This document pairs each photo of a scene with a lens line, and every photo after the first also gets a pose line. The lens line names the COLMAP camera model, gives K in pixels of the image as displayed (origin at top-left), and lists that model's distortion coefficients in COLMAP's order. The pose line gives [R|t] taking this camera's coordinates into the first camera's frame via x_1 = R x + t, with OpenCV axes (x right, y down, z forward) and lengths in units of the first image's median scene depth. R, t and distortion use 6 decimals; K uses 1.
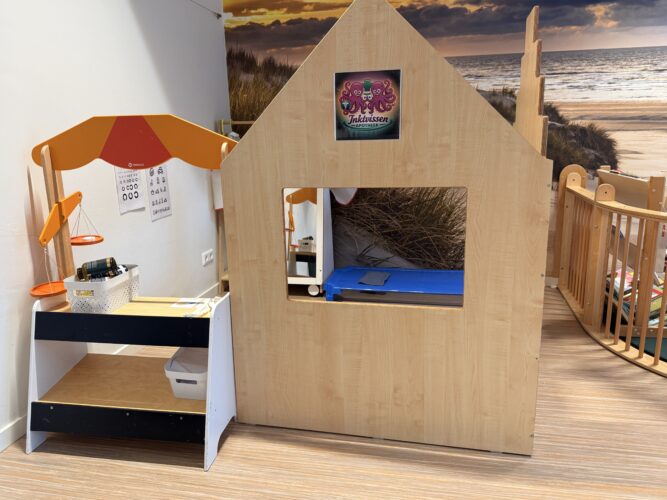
lens RADIAL K [[493.8, 0, 340.5], [0, 493.8, 249.2], [0, 0, 1]] dist [0.052691, -0.068771]
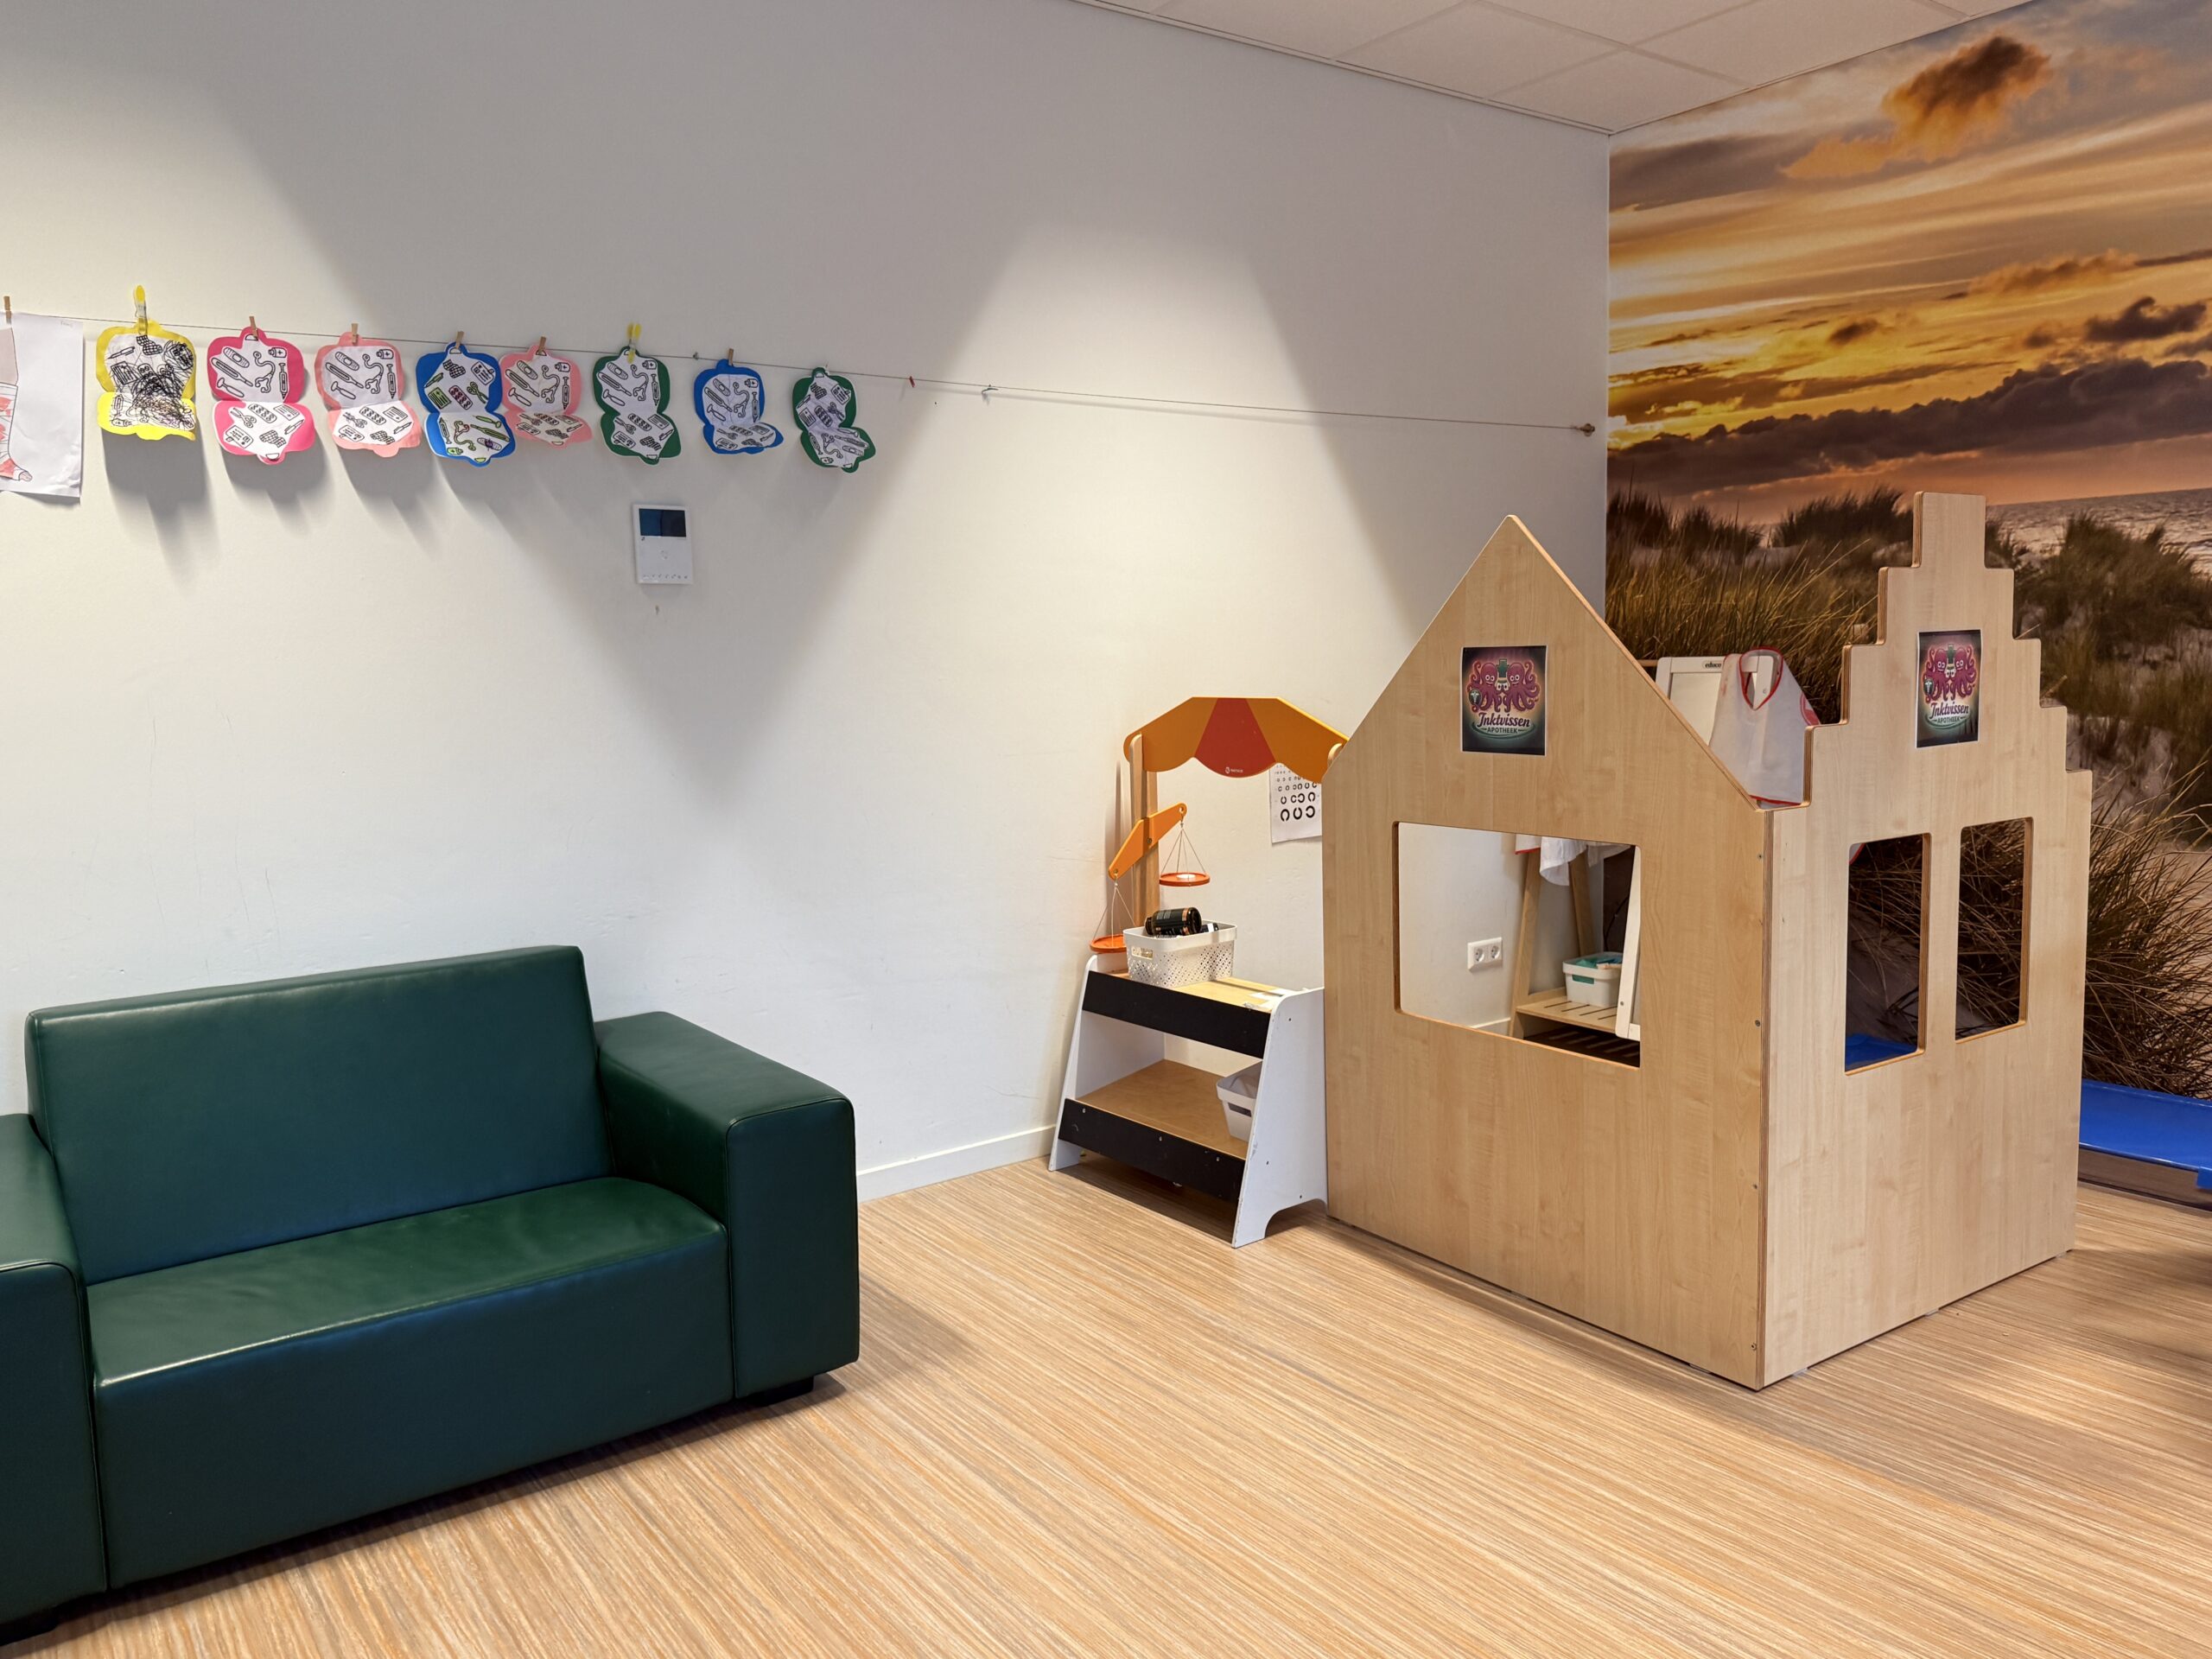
lens RADIAL K [[1637.5, 0, 1096.5], [0, 1637.5, 818.7], [0, 0, 1]] dist [0.052691, -0.068771]
pose [[0.725899, 0.074075, -0.683800, 0.918446], [-0.137495, 0.989745, -0.038742, 0.001571], [0.673918, 0.122142, 0.728640, -0.668414]]
